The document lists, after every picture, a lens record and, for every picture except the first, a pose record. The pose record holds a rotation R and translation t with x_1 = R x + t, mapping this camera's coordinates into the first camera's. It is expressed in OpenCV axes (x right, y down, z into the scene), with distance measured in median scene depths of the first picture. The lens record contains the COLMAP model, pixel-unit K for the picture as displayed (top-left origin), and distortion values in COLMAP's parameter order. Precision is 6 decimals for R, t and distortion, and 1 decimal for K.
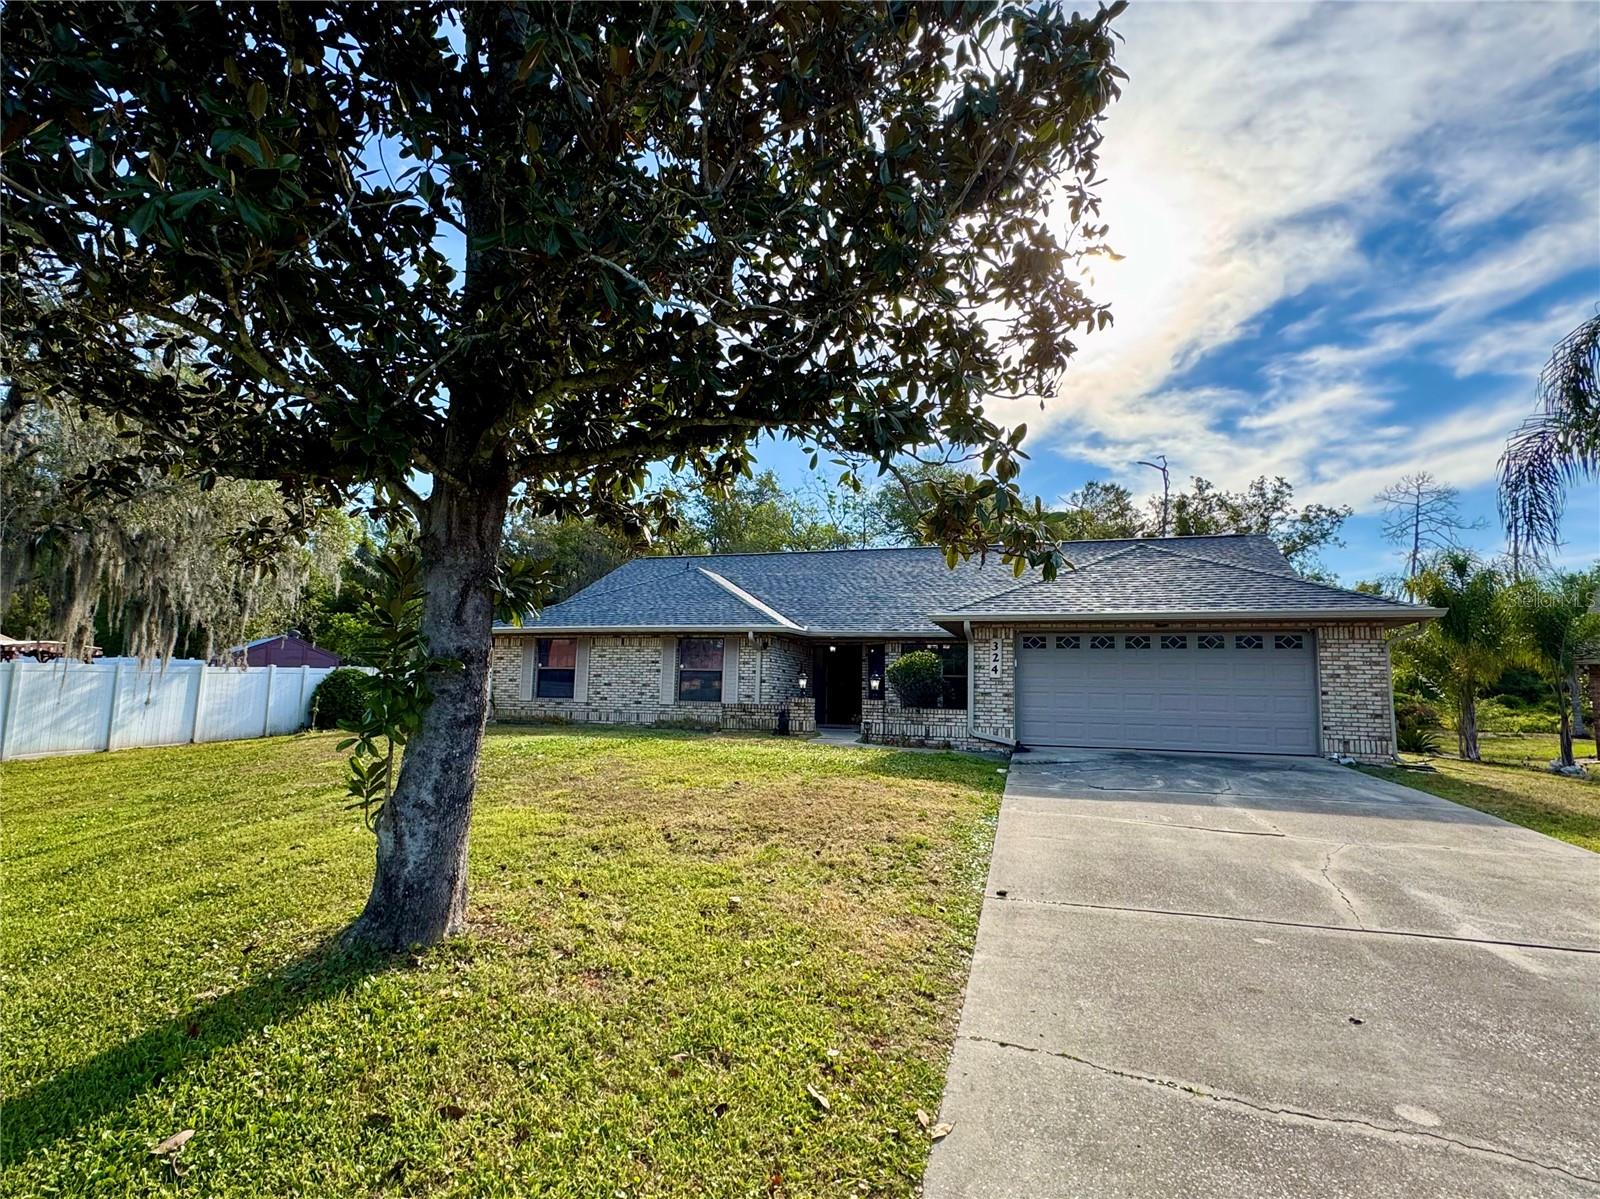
lens RADIAL K [[804.7, 0, 800.0], [0, 804.7, 599.5], [0, 0, 1]] dist [-0.001823, 0.000230]
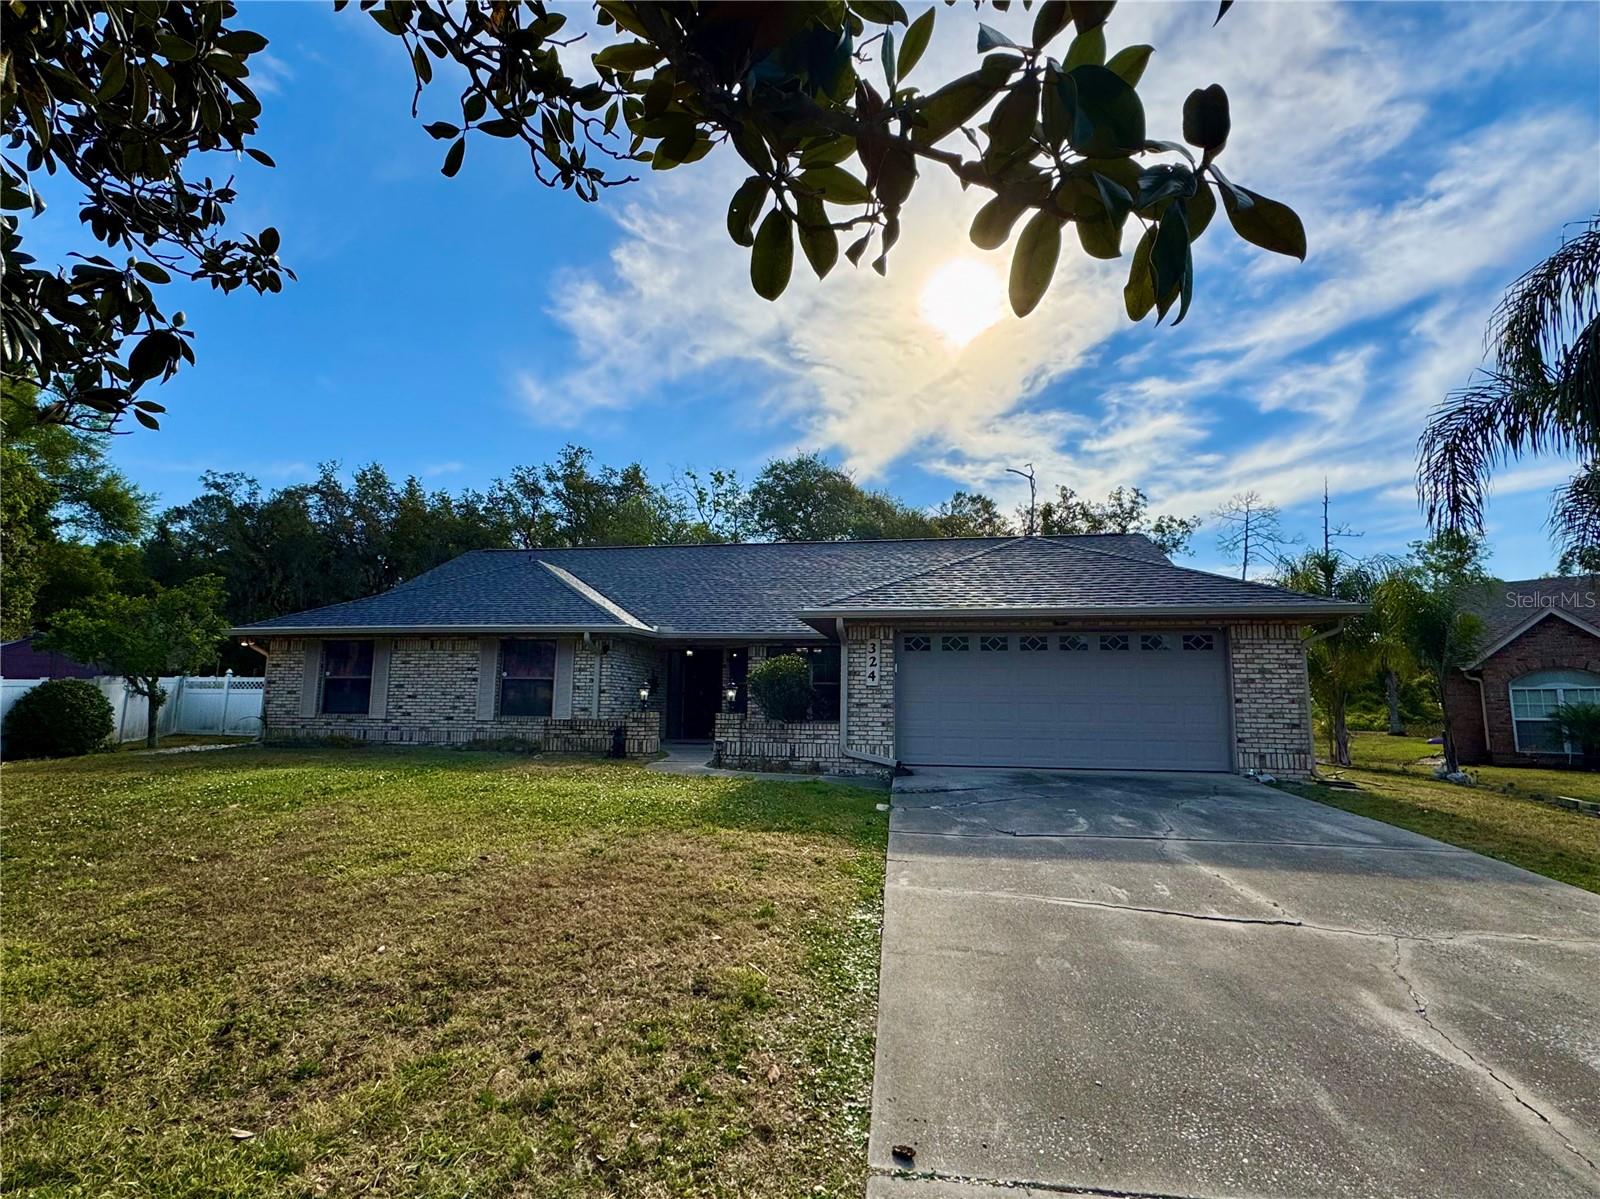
lens RADIAL K [[774.2, 0, 795.8], [0, 774.2, 599.3], [0, 0, 1]] dist [-0.001350, 0.000329]
pose [[0.988803, 0.006152, 0.149102, 0.033248], [-0.005084, 0.999959, -0.007545, 0.010485], [-0.149142, 0.006703, 0.988793, 0.166374]]
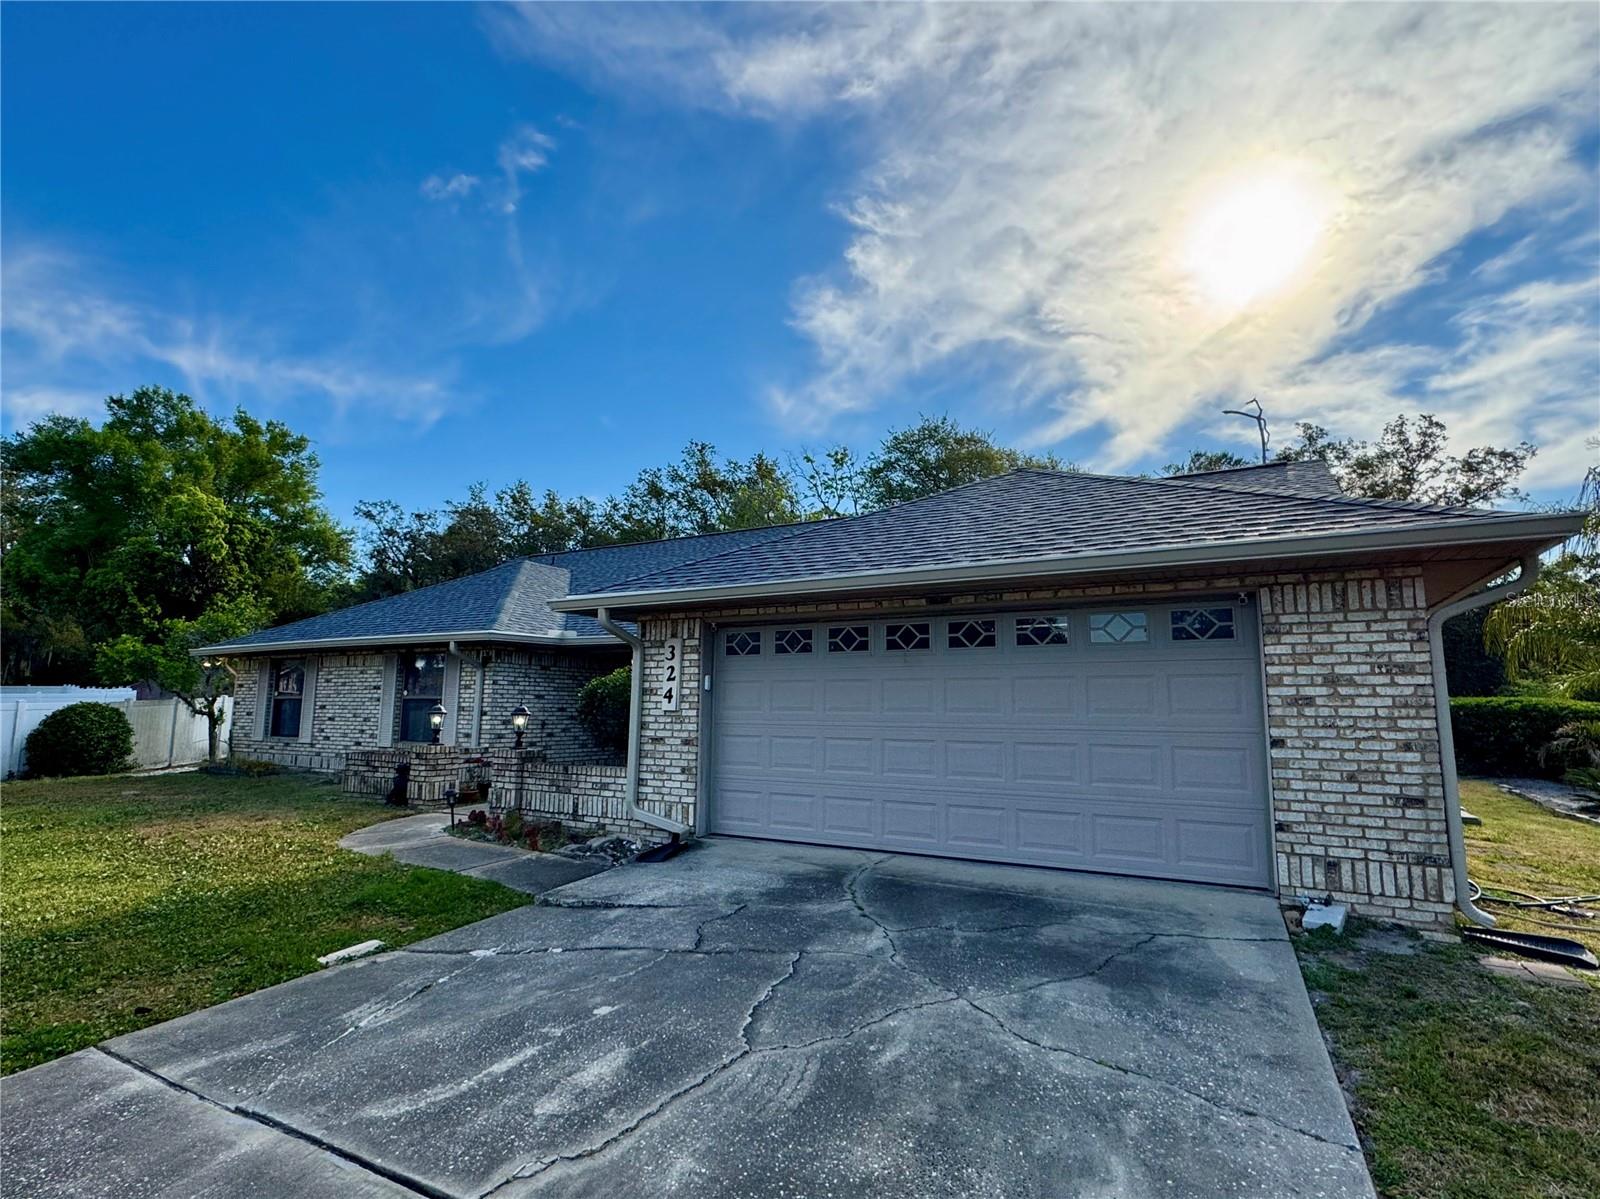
lens RADIAL K [[791.5, 0, 808.7], [0, 791.5, 611.1], [0, 0, 1]] dist [-0.001280, -0.001614]
pose [[0.982913, -0.039911, -0.179689, 0.346858], [0.040284, 0.999187, -0.001570, 0.027577], [0.179606, -0.005695, 0.983722, 0.391138]]
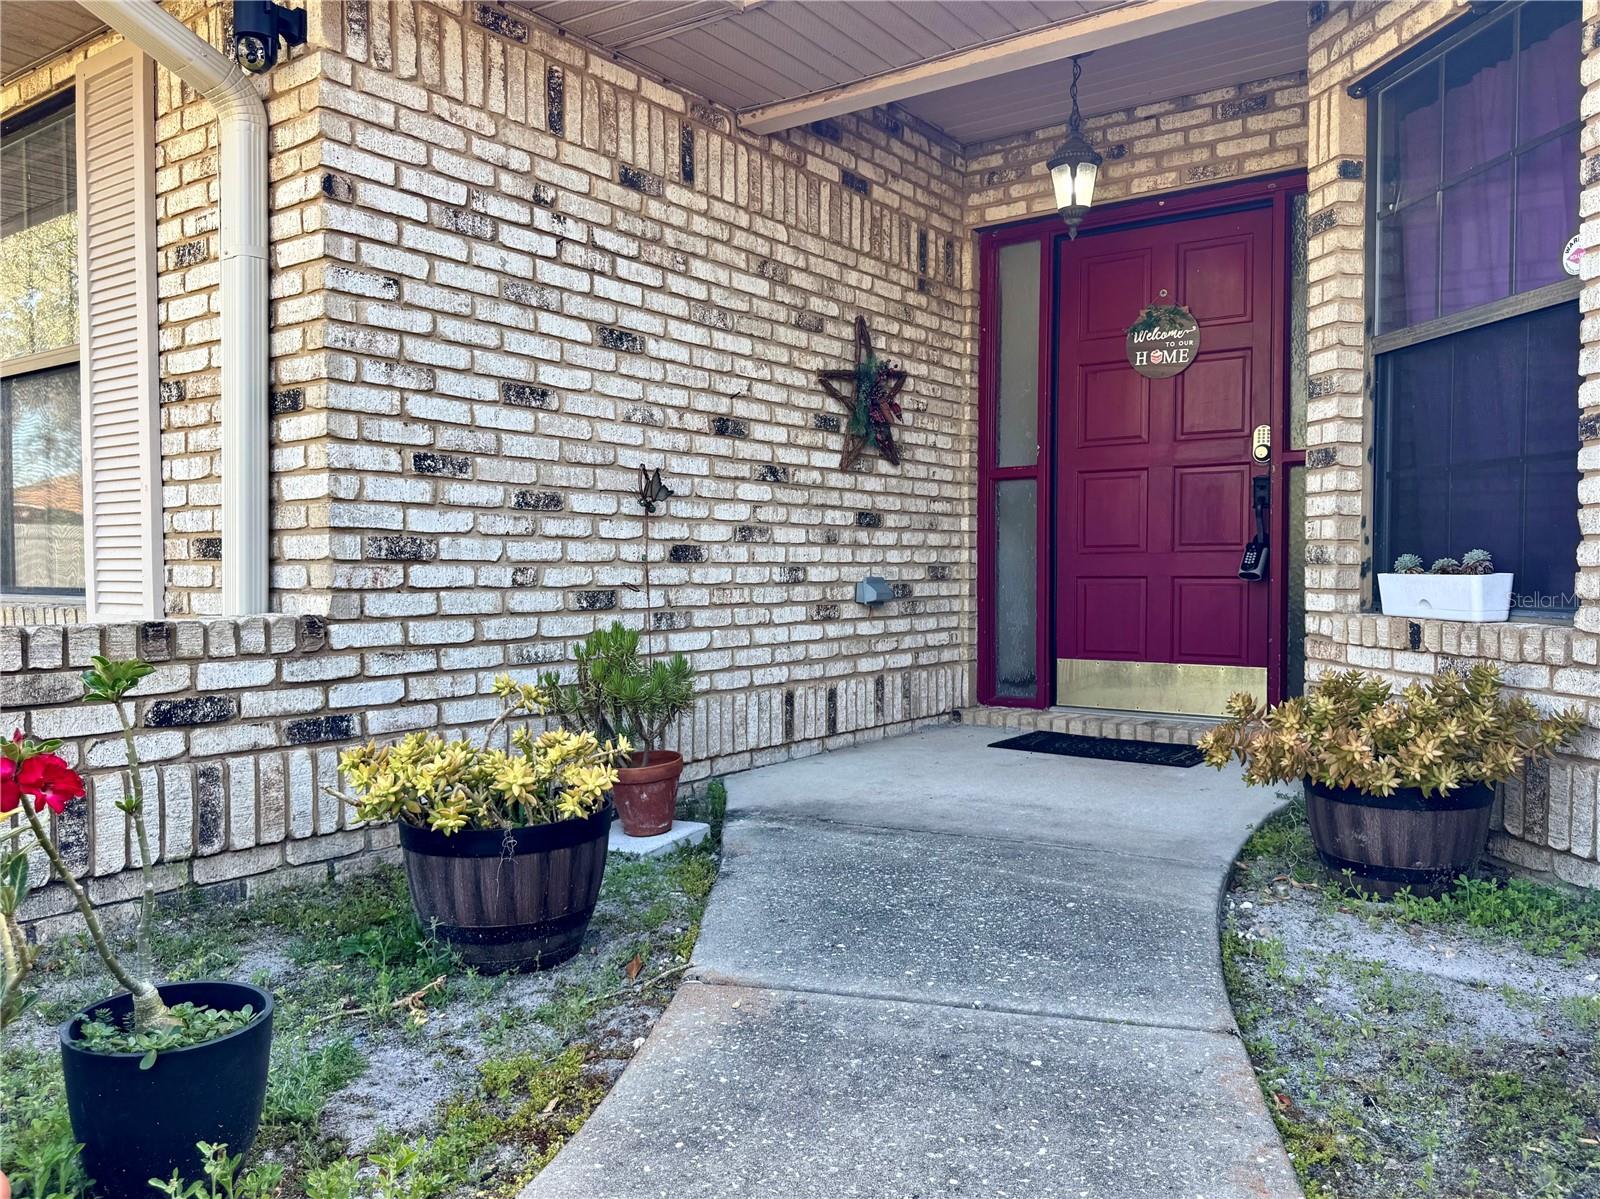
lens RADIAL K [[1115.6, 0, 800.0], [0, 1115.6, 599.5], [0, 0, 1]] dist [0.044349, -0.001698]
pose [[0.961157, -0.012139, -0.275734, 0.059067], [0.052613, 0.988771, 0.139870, 0.110049], [0.270940, -0.148944, 0.951003, 0.871657]]
